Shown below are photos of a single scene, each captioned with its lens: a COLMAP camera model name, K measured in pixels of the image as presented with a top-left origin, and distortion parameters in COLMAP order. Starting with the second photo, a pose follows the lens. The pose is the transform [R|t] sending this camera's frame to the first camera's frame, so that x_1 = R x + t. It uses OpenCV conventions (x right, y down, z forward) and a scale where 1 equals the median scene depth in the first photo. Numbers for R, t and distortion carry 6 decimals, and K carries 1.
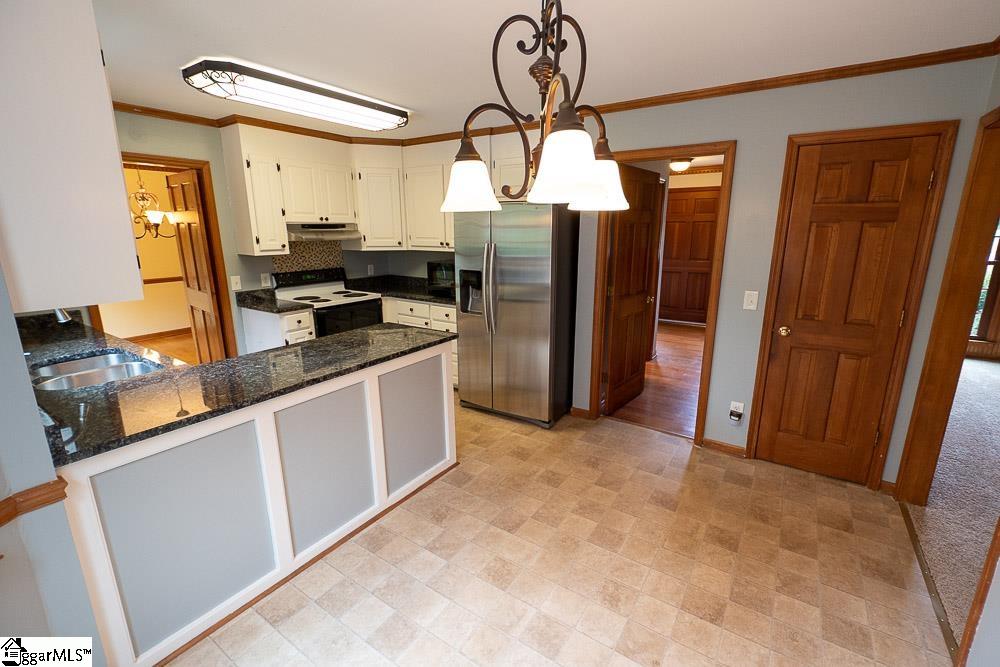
lens RADIAL K [[441.2, 0, 500.0], [0, 441.2, 333.5], [0, 0, 1]] dist [0.001329, -0.000064]
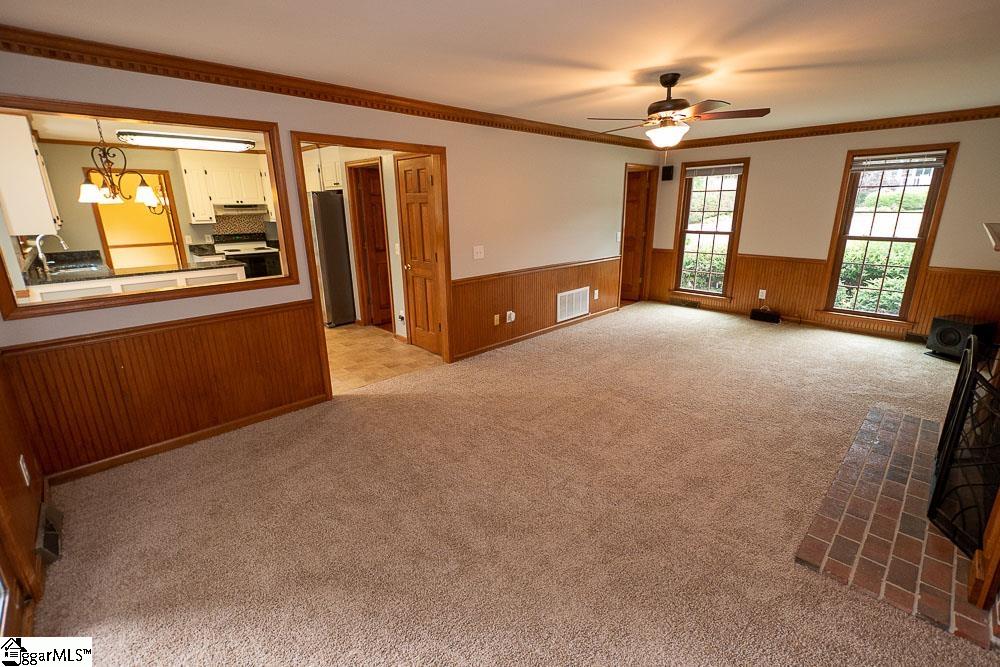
lens RADIAL K [[441.2, 0, 500.0], [0, 441.2, 333.5], [0, 0, 1]] dist [0.001329, -0.000064]
pose [[0.975852, 0.055674, -0.211217, 0.978394], [-0.045606, 0.997592, 0.052248, 0.106594], [0.213617, -0.041354, 0.976042, -0.447907]]
